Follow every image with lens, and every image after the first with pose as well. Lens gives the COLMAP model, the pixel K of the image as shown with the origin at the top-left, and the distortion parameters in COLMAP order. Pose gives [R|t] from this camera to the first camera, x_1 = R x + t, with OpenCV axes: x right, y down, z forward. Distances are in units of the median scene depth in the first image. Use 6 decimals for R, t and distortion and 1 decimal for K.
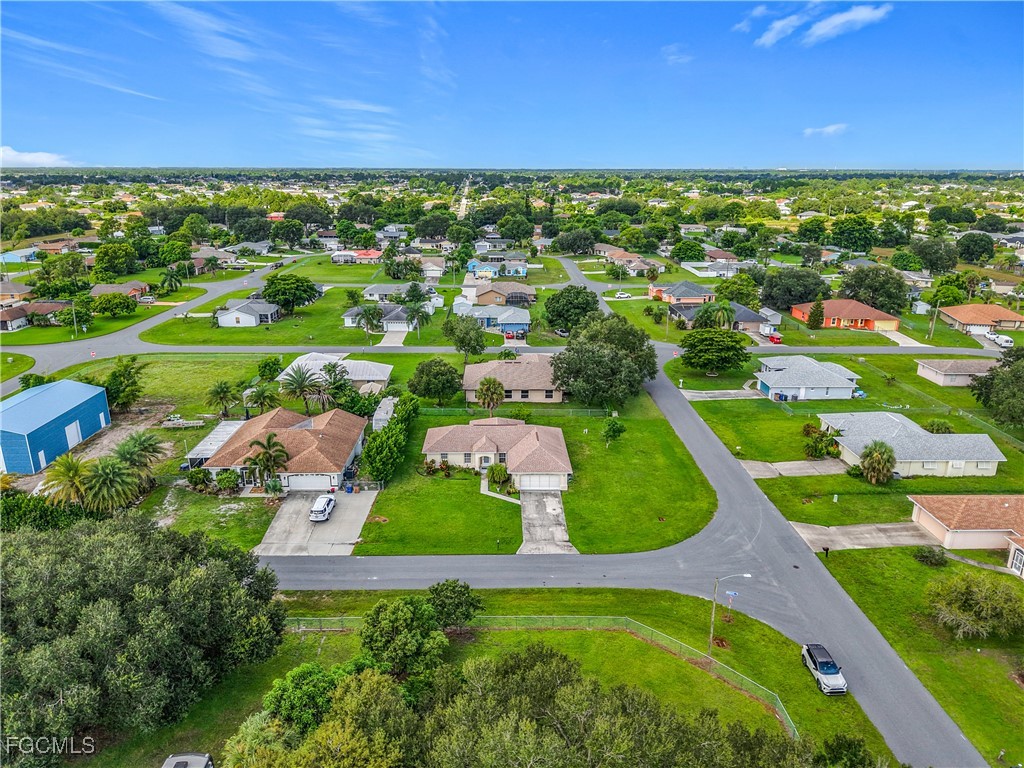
lens RADIAL K [[700.4, 0, 512.0], [0, 700.4, 384.0], [0, 0, 1]] dist [0.026183, -0.001271]
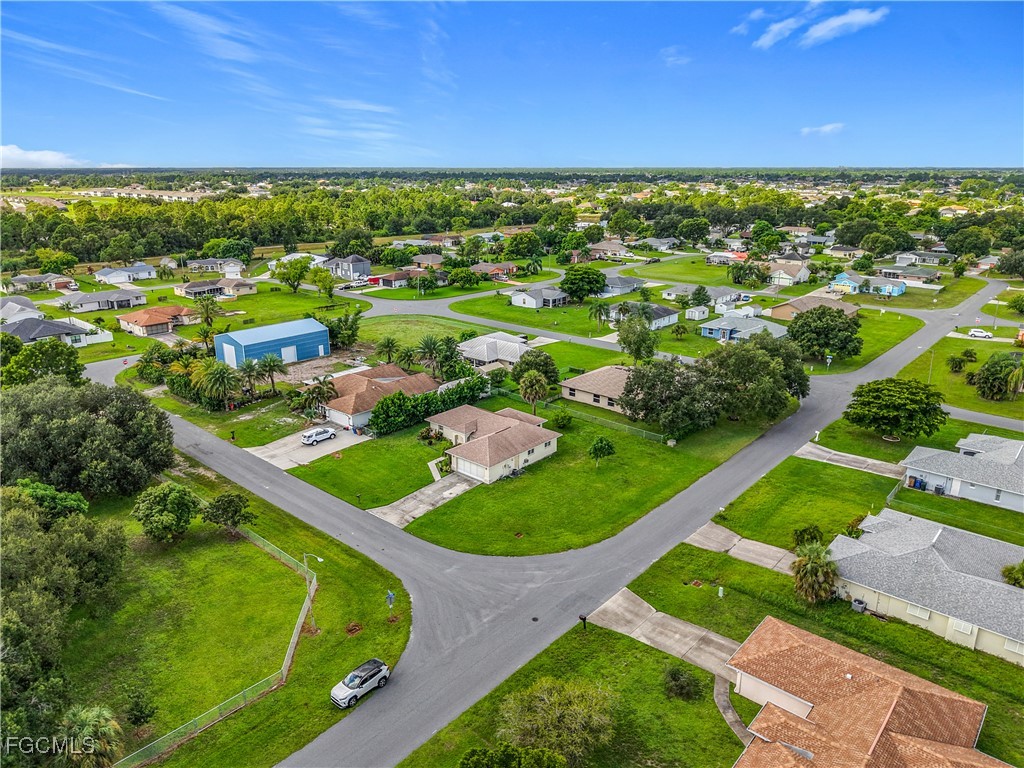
lens RADIAL K [[700.4, 0, 512.0], [0, 700.4, 384.0], [0, 0, 1]] dist [0.026183, -0.001271]
pose [[0.735915, 0.198005, -0.647474, 0.743392], [-0.198377, 0.977372, 0.073418, -0.073422], [0.647361, 0.074415, 0.758542, 0.240373]]
